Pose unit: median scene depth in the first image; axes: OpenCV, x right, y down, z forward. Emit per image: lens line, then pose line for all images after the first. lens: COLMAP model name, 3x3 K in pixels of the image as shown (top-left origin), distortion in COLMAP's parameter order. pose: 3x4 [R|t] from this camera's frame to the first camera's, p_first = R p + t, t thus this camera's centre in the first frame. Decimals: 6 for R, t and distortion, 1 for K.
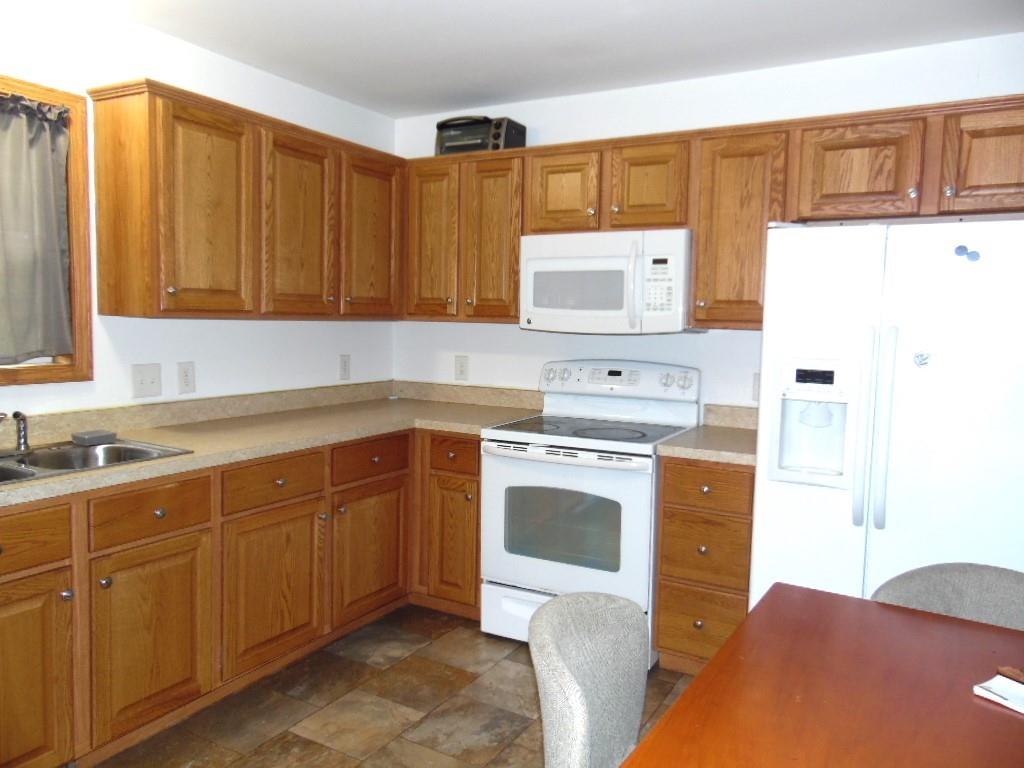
lens RADIAL K [[771.5, 0, 508.3], [0, 771.5, 380.9], [0, 0, 1]] dist [-0.010345, 0.028701]
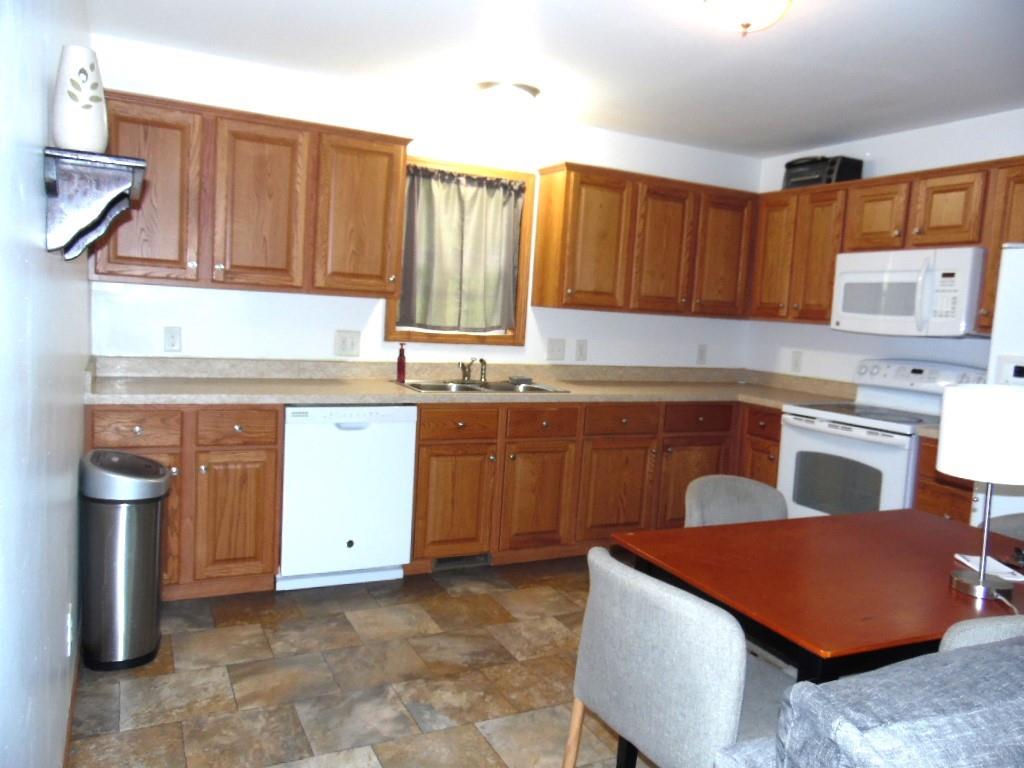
lens RADIAL K [[769.8, 0, 502.1], [0, 769.8, 389.3], [0, 0, 1]] dist [-0.019418, 0.035577]
pose [[0.830390, 0.087318, -0.550298, 0.292172], [-0.087815, 0.995810, 0.025498, 0.047625], [0.550219, 0.027151, 0.834579, -0.341769]]
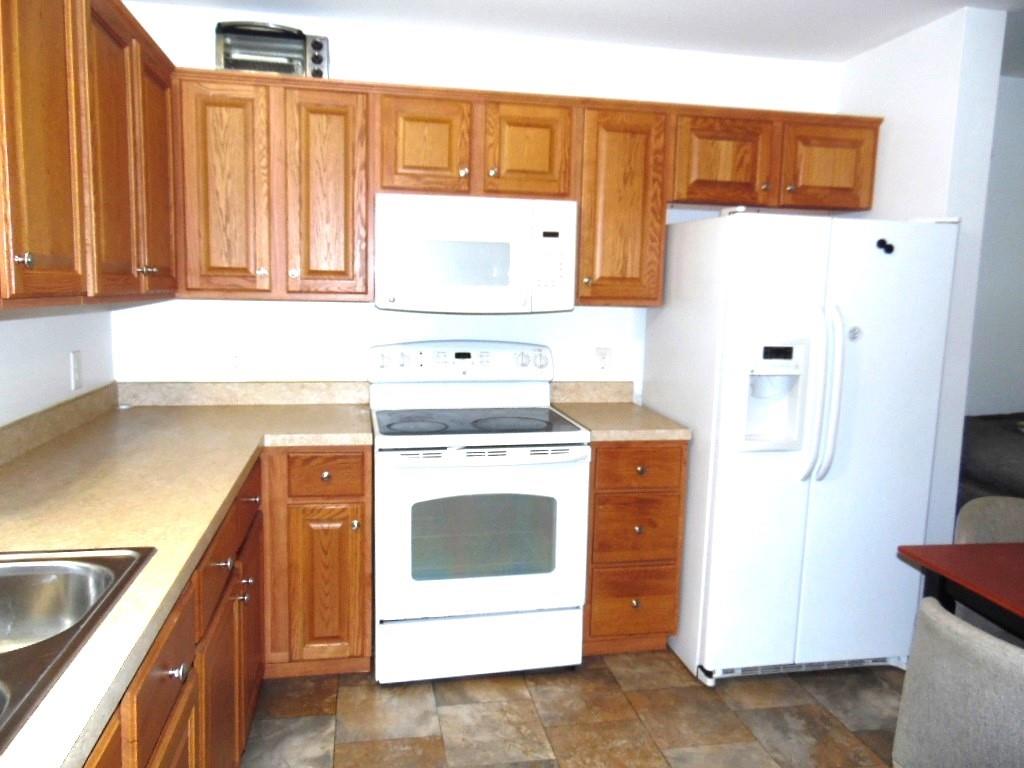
lens RADIAL K [[769.8, 0, 511.3], [0, 769.8, 379.6], [0, 0, 1]] dist [-0.019418, 0.035577]
pose [[0.754008, -0.083397, 0.651549, -0.460185], [0.048394, 0.996265, 0.071516, -0.049109], [-0.655080, -0.022393, 0.755228, 0.325503]]
